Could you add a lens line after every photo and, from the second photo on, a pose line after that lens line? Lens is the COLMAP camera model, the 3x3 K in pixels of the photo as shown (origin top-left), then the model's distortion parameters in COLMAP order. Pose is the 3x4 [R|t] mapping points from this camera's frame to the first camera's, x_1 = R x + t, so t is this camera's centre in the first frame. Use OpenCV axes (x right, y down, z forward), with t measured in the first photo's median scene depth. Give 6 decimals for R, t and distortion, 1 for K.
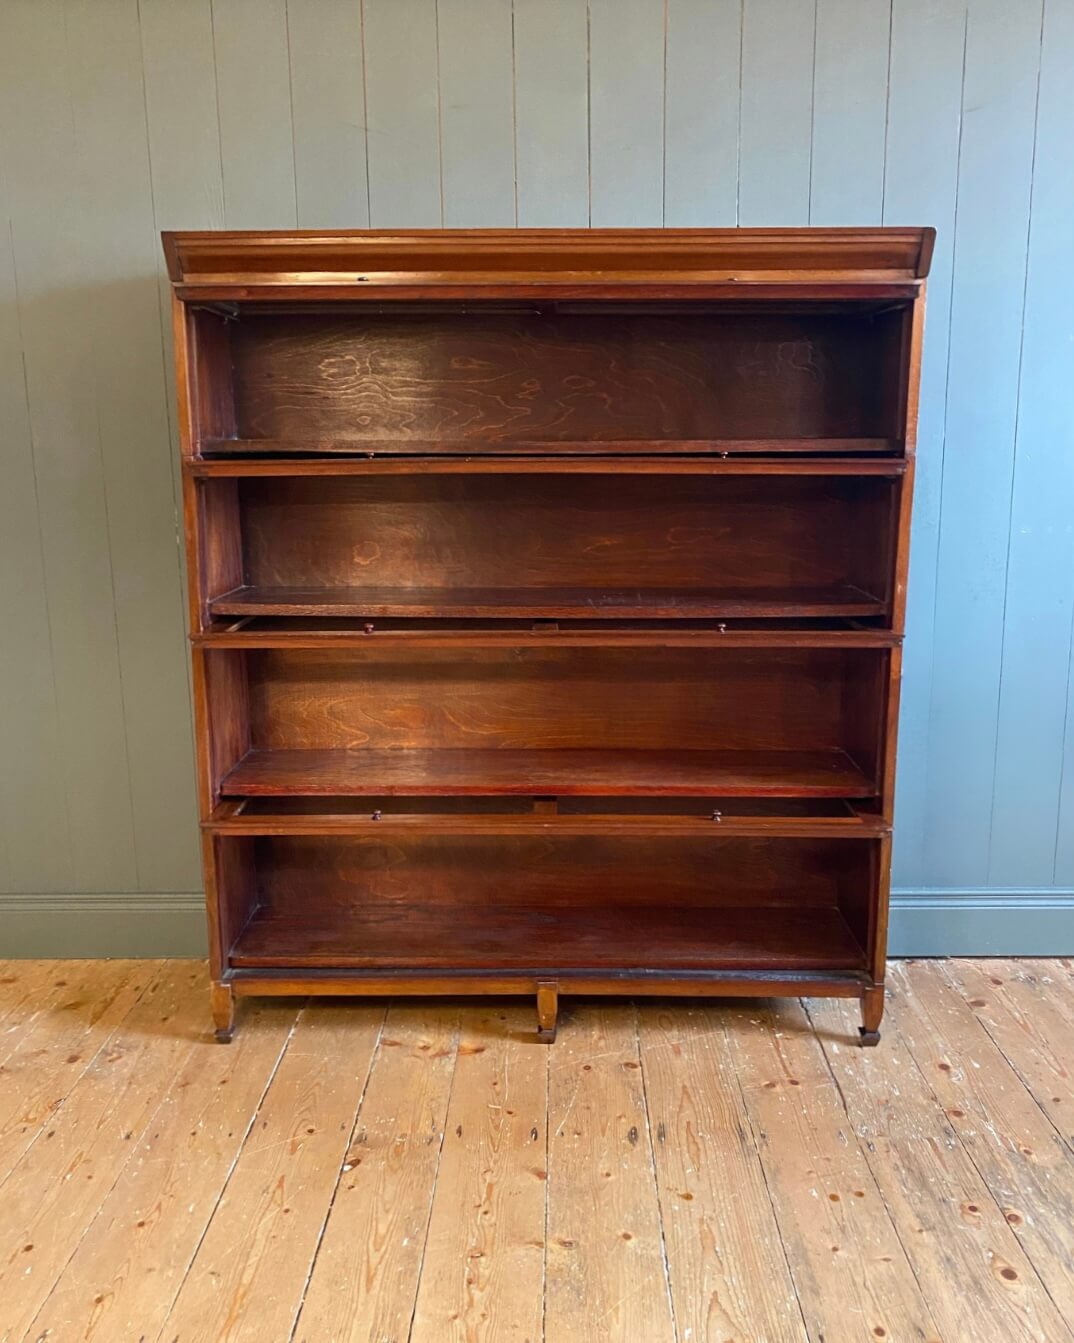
lens RADIAL K [[1093.7, 0, 535.5], [0, 1093.7, 647.0], [0, 0, 1]] dist [-0.003891, -0.004097]
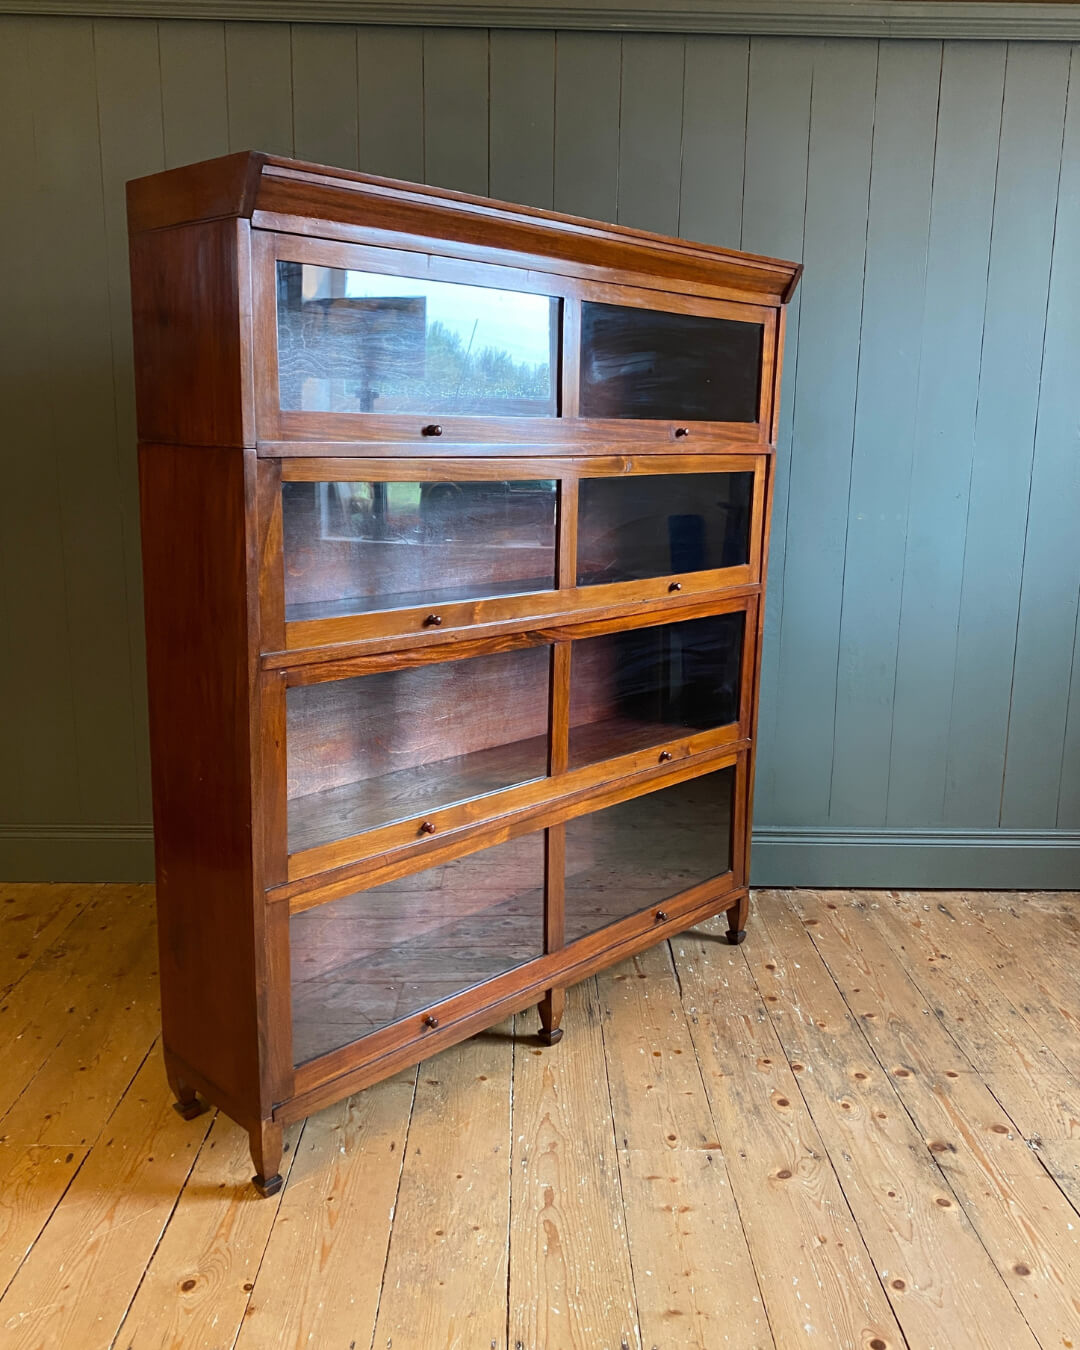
lens RADIAL K [[1145.1, 0, 544.5], [0, 1145.1, 633.4], [0, 0, 1]] dist [-0.004365, -0.005927]
pose [[0.998914, 0.020224, 0.041981, 0.081170], [-0.019838, 0.999757, -0.009598, 0.045517], [-0.042165, 0.008755, 0.999072, -0.271943]]
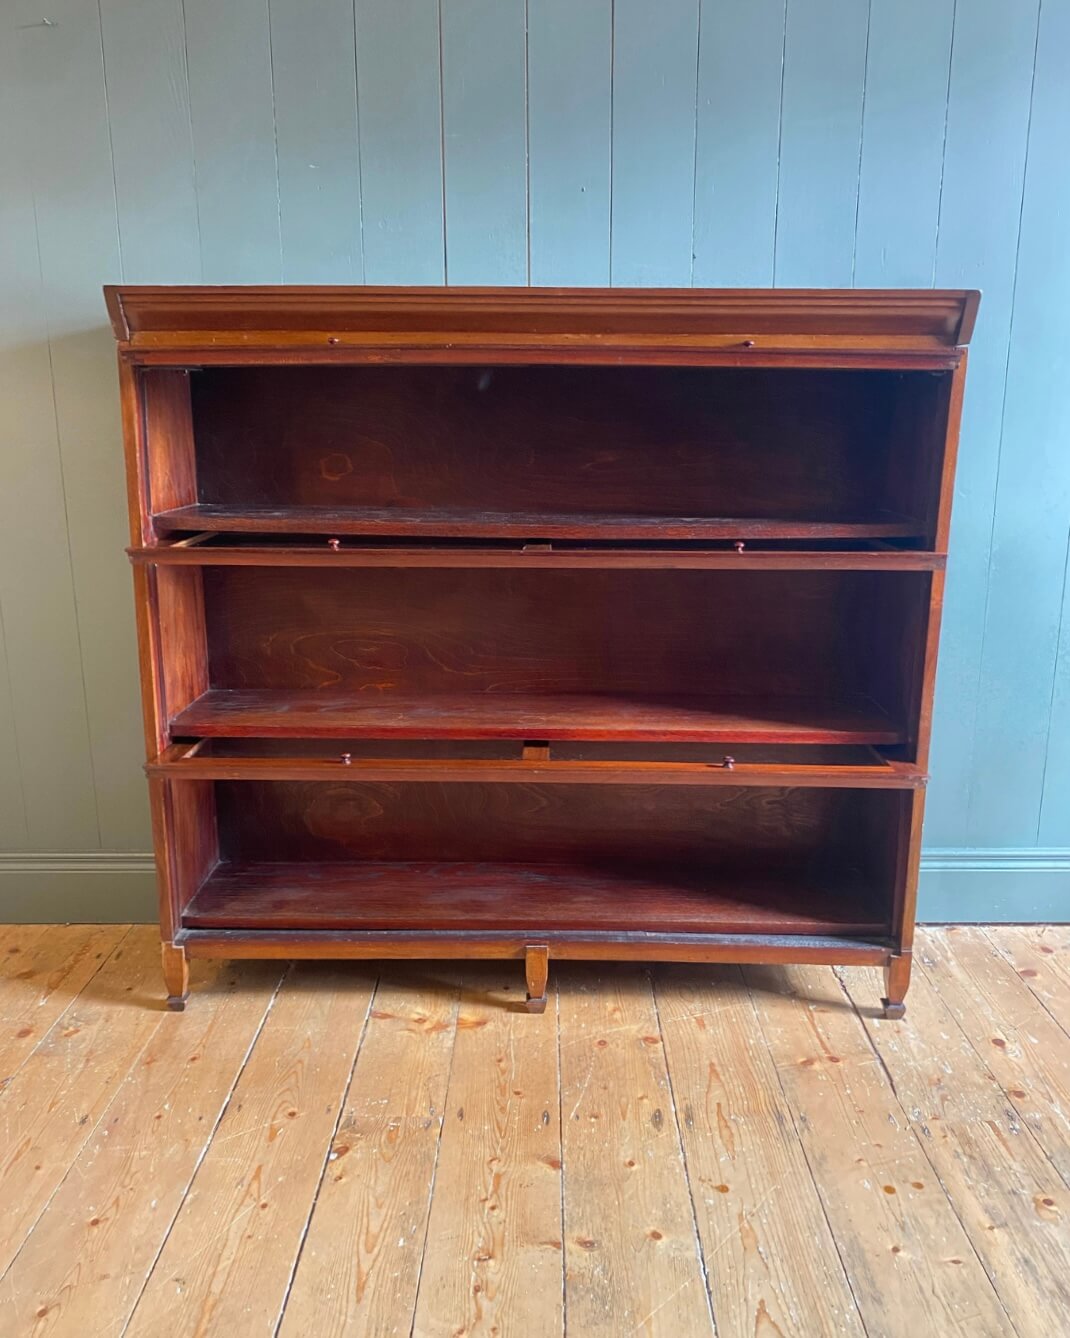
lens RADIAL K [[1100.7, 0, 536.3], [0, 1100.7, 652.9], [0, 0, 1]] dist [-0.003457, -0.000772]
pose [[0.999873, 0.005408, 0.014980, -0.025384], [-0.005807, 0.999625, 0.026748, 0.048879], [-0.014830, -0.026831, 0.999530, 0.127082]]
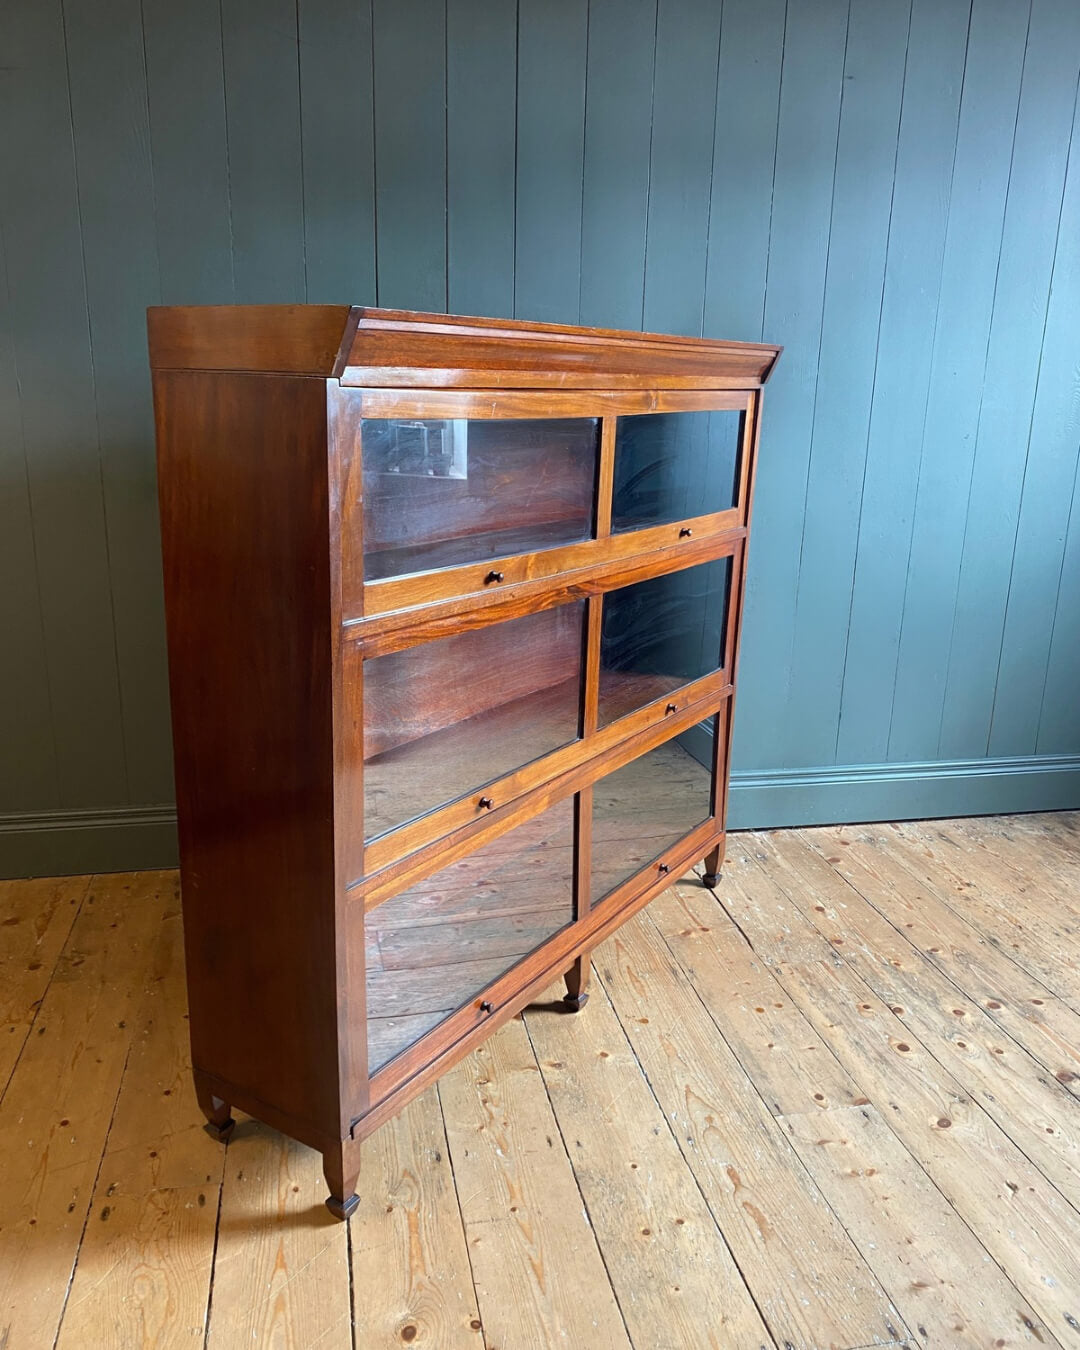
lens RADIAL K [[1099.4, 0, 538.5], [0, 1099.4, 650.4], [0, 0, 1]] dist [-0.003891, -0.004097]
pose [[0.974773, -0.022843, 0.222027, -0.219765], [0.009843, 0.998181, 0.059481, 0.029911], [-0.222982, -0.055795, 0.973225, -0.105913]]
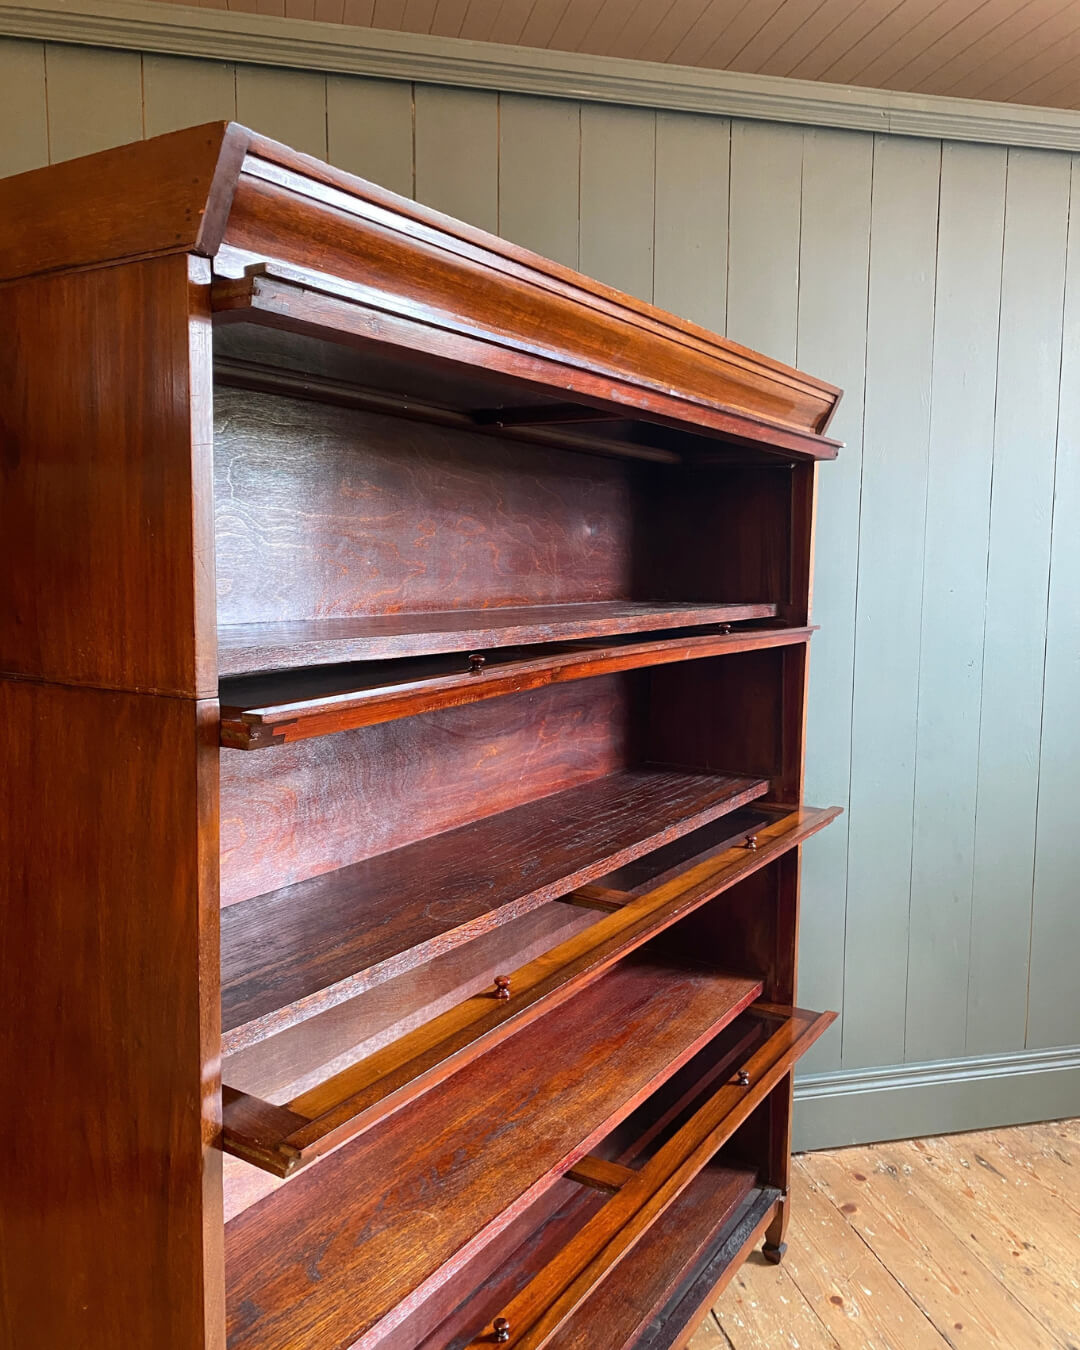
lens RADIAL K [[1098.0, 0, 543.3], [0, 1098.0, 657.1], [0, 0, 1]] dist [-0.003410, -0.005600]
pose [[0.968378, -0.004945, 0.249440, -0.092189], [0.029056, 0.995236, -0.093070, -0.073305], [-0.247792, 0.097374, 0.963907, 0.166569]]
